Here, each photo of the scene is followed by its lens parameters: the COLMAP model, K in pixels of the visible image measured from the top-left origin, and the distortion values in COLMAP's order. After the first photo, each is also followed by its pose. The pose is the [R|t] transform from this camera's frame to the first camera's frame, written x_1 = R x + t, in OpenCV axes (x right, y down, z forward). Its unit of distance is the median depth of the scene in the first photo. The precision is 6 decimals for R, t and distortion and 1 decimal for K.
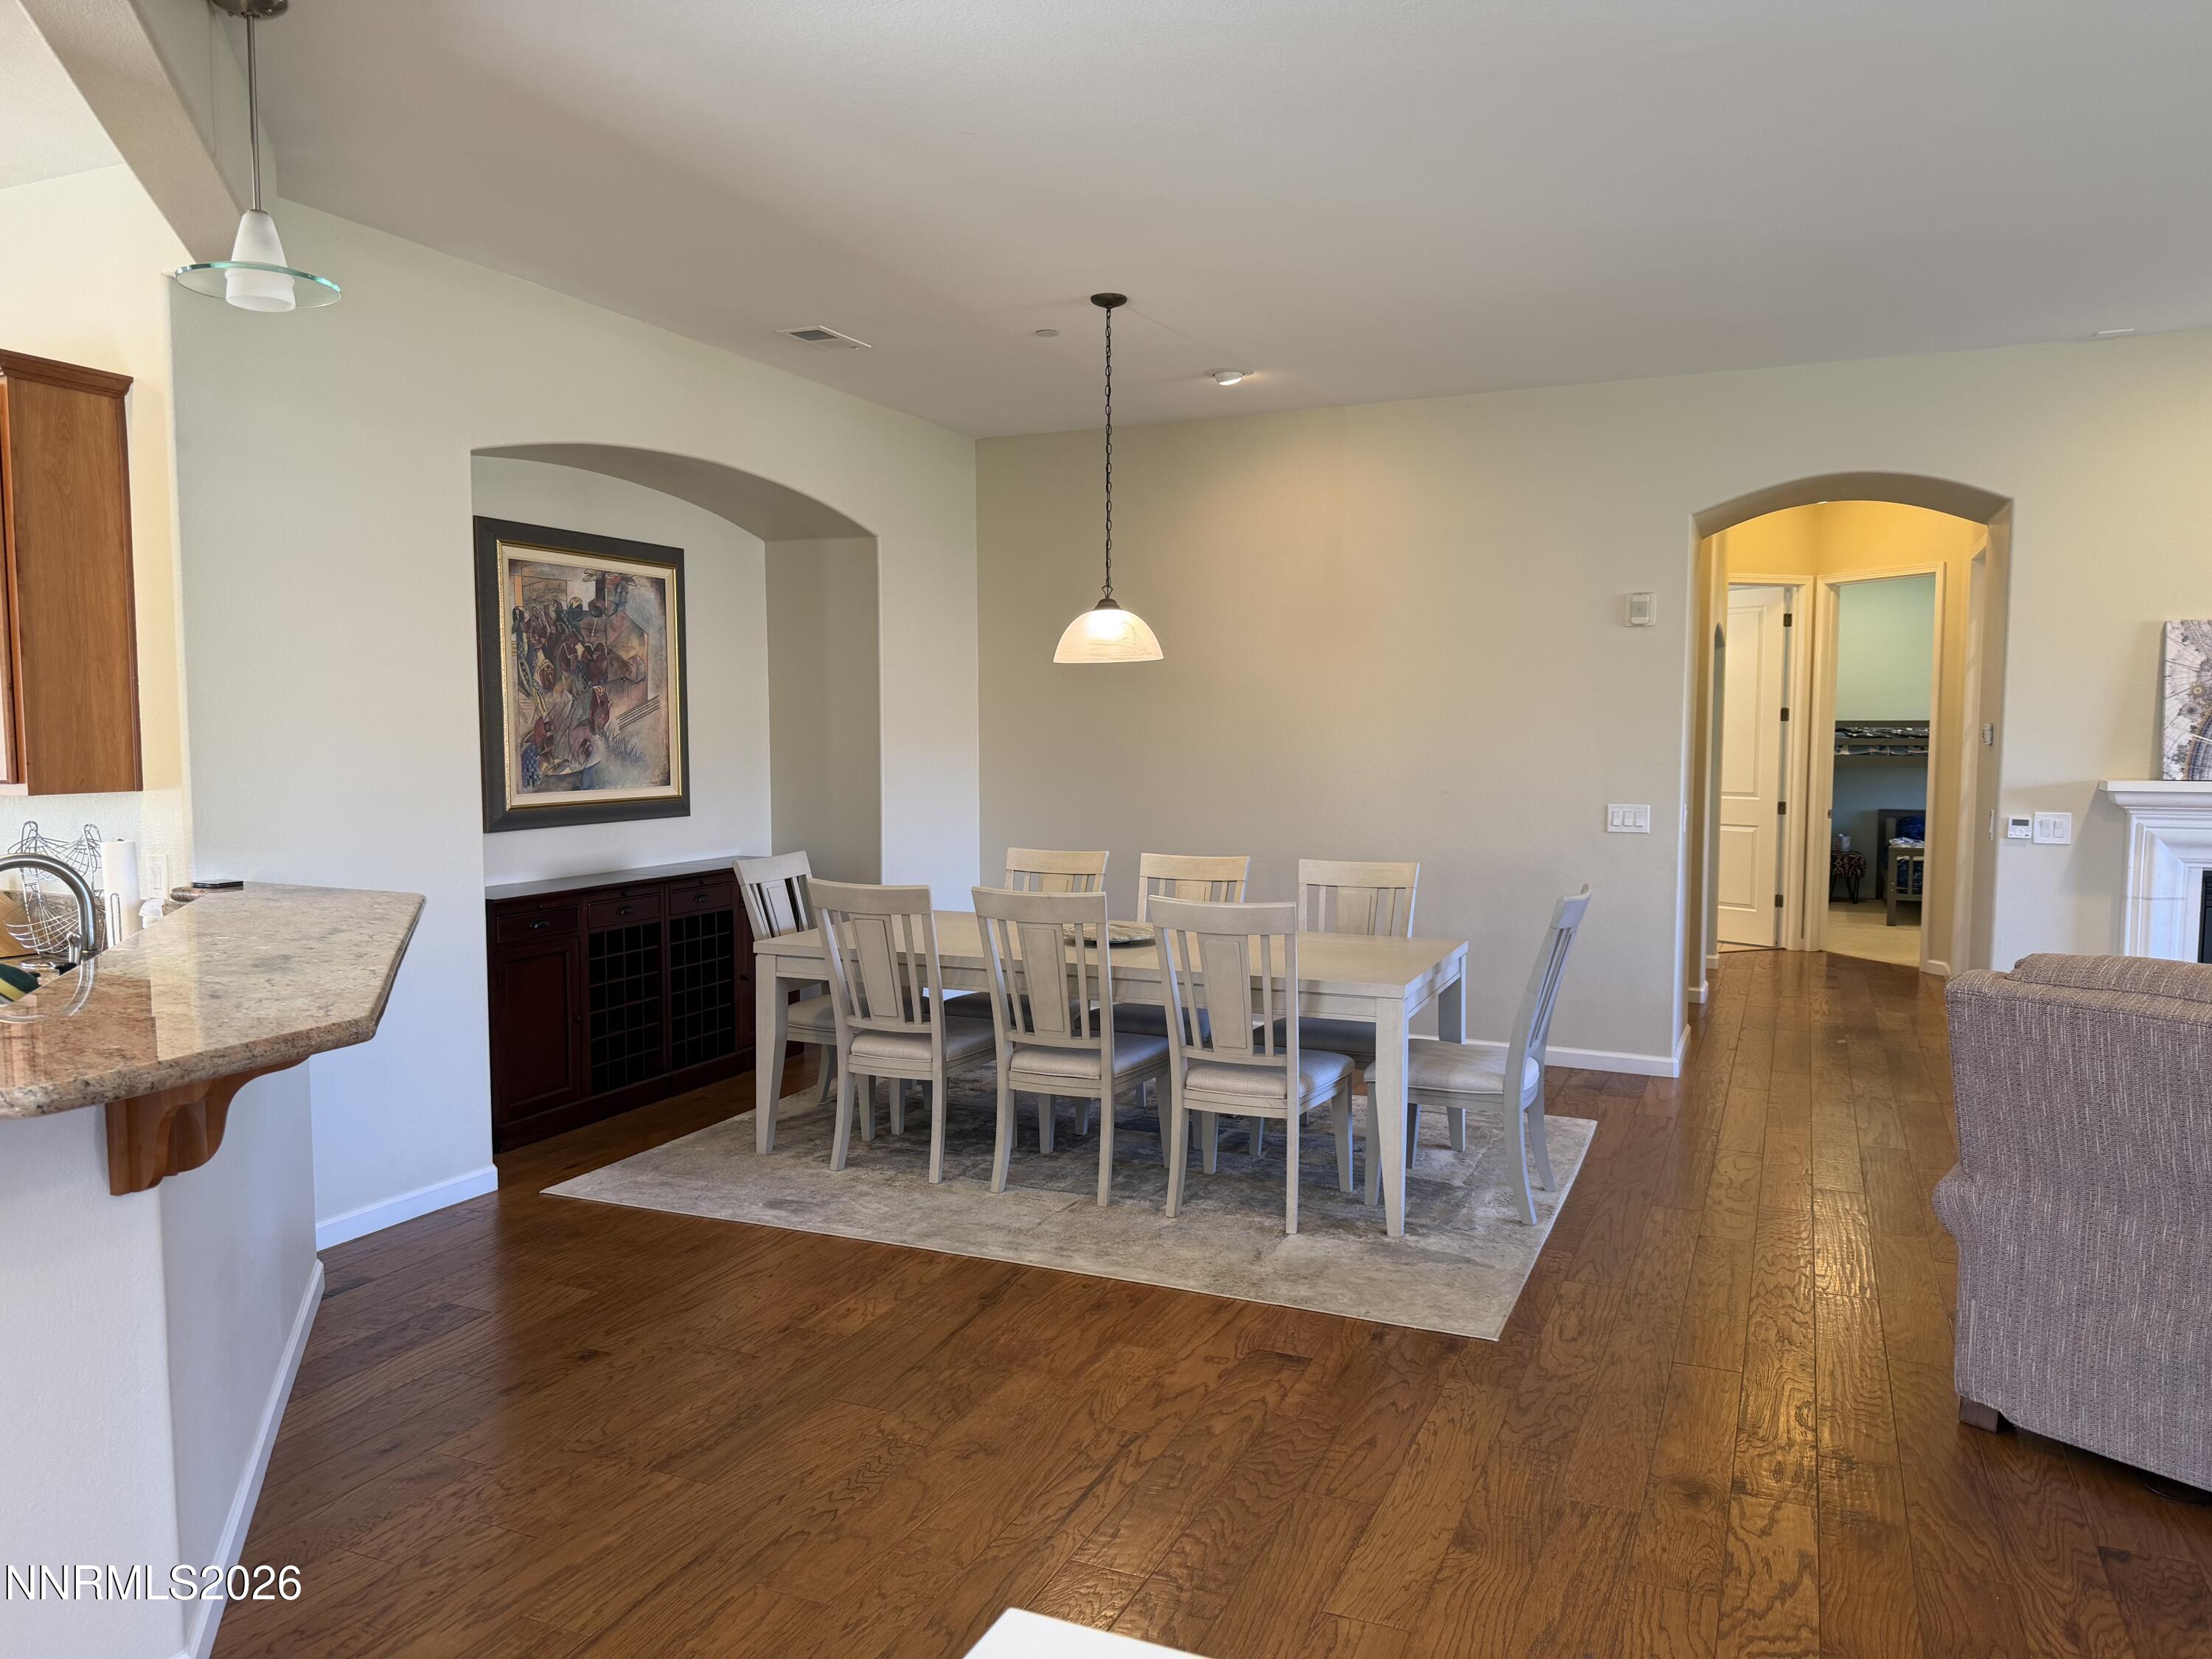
lens RADIAL K [[1538.3, 0, 1098.8], [0, 1538.3, 835.9], [0, 0, 1]] dist [0.019114, -0.020429]
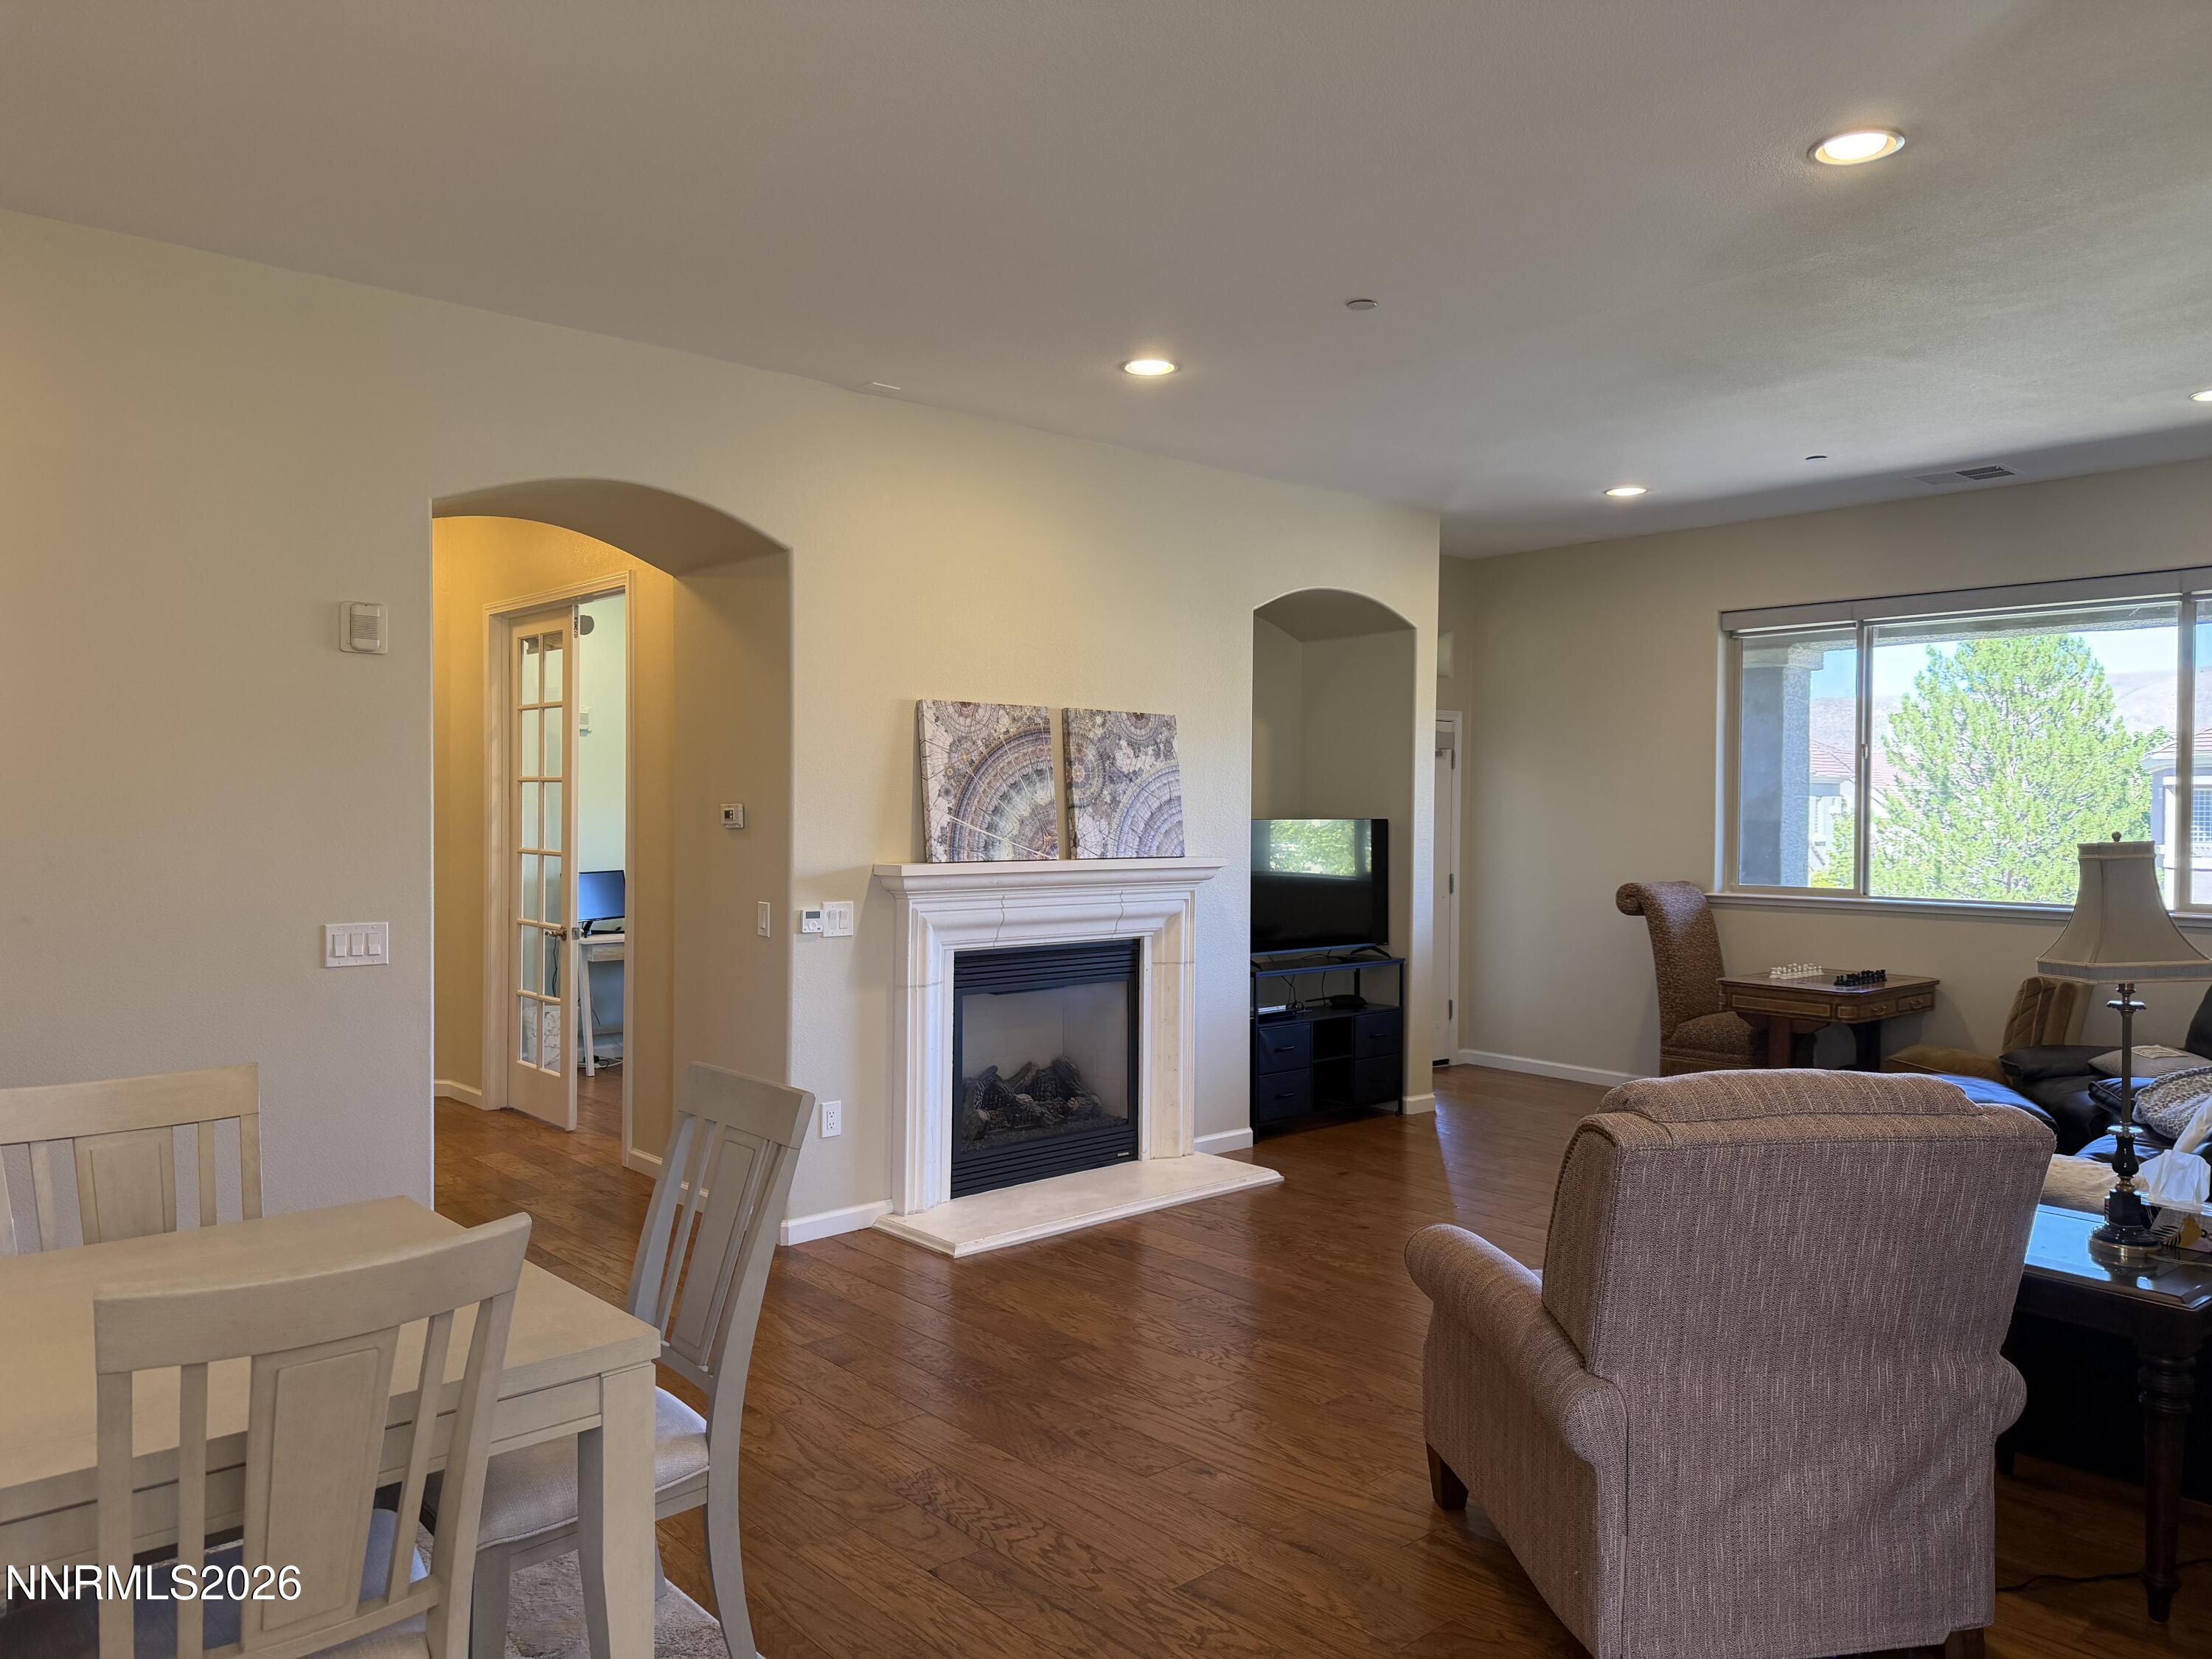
lens RADIAL K [[1538.3, 0, 1108.2], [0, 1538.3, 818.2], [0, 0, 1]] dist [0.019114, -0.020429]
pose [[0.408305, -0.002522, 0.912842, -0.146401], [0.058406, 0.998019, -0.023367, -0.035196], [-0.910975, 0.062856, 0.407644, 0.506601]]
